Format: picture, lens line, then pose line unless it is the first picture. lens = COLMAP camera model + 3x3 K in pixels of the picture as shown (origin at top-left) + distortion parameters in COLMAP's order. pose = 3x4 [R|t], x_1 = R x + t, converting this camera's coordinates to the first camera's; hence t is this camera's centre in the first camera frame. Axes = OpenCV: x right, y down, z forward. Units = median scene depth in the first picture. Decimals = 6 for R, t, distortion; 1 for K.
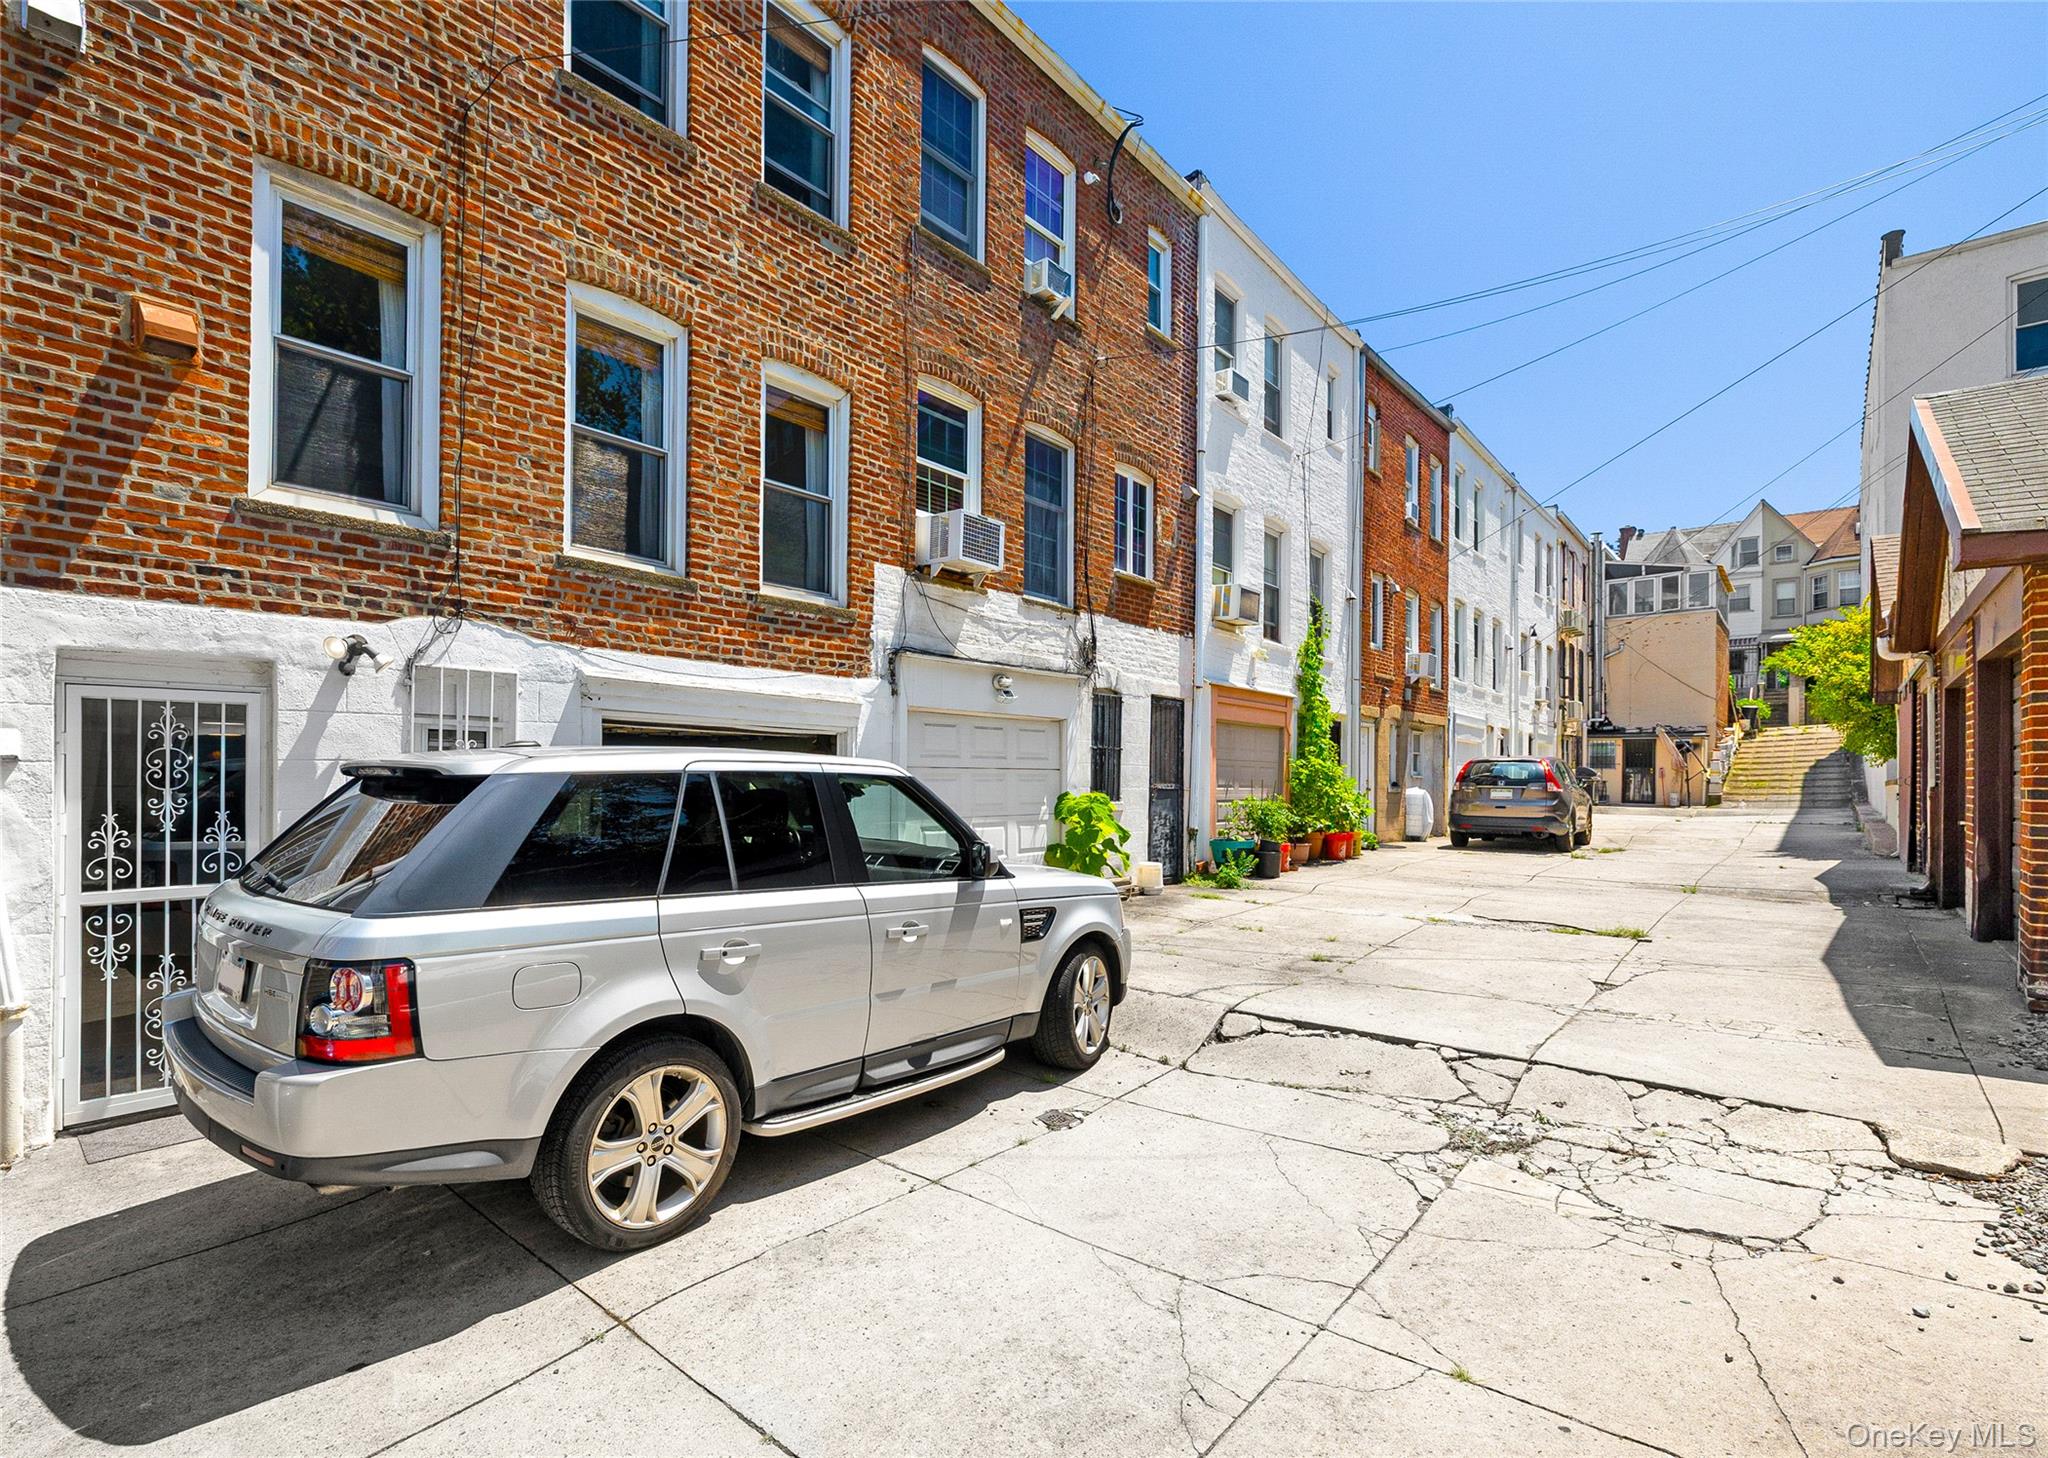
lens RADIAL K [[945.0, 0, 1038.8], [0, 945.0, 776.7], [0, 0, 1]] dist [0.002292, 0.000363]
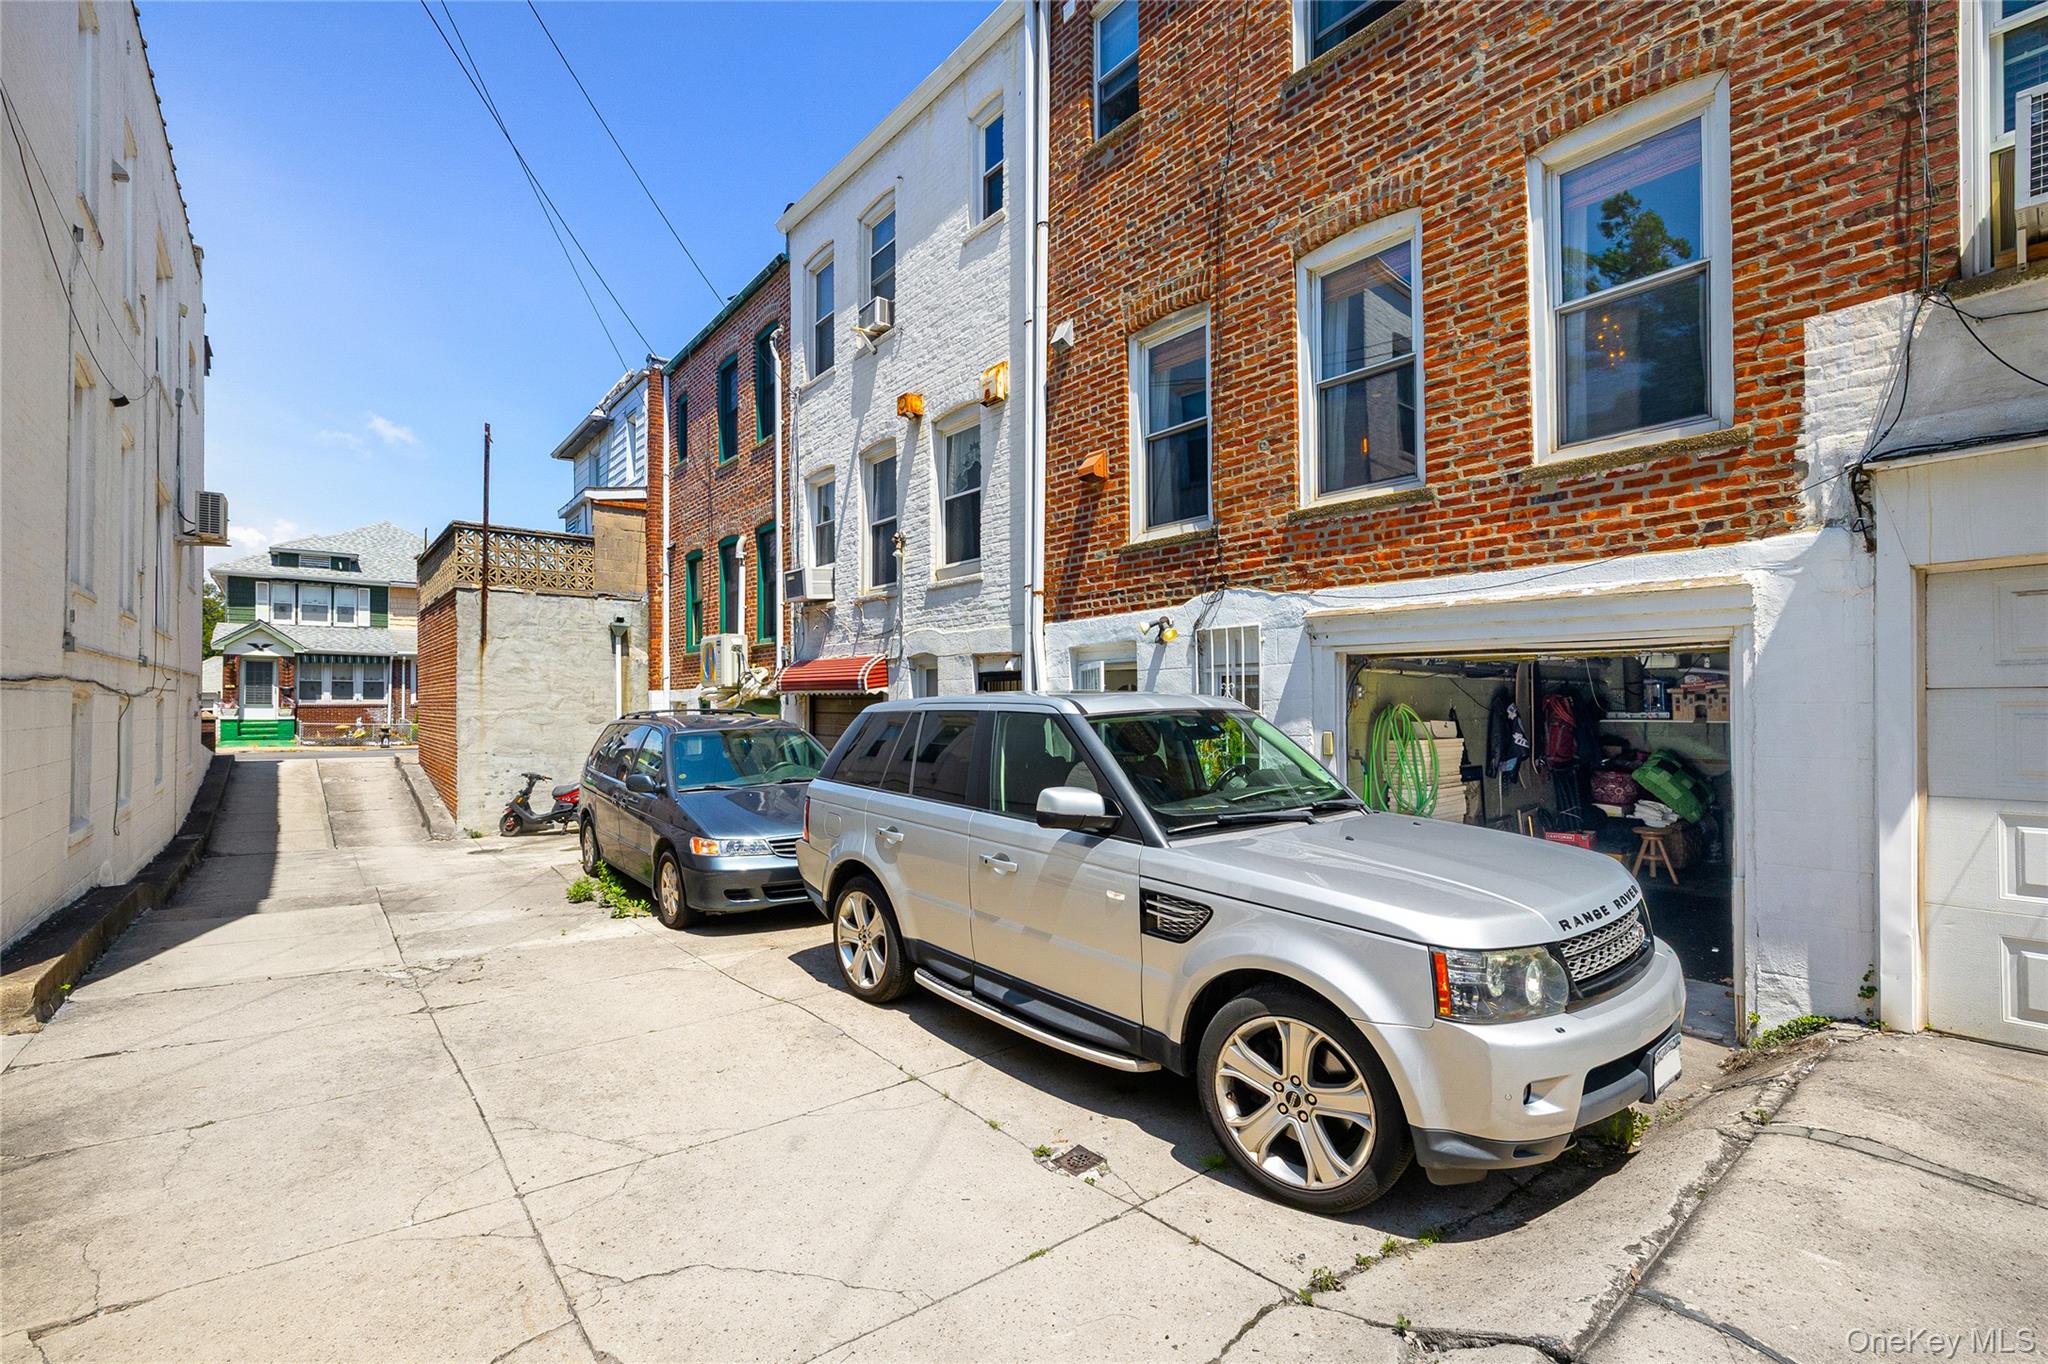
lens RADIAL K [[960.5, 0, 1022.9], [0, 960.5, 695.8], [0, 0, 1]] dist [0.002707, 0.000017]
pose [[-0.237306, -0.015327, -0.971314, 0.661411], [0.005751, 0.999836, -0.017182, -0.001237], [0.971418, -0.009663, -0.237179, 0.956055]]
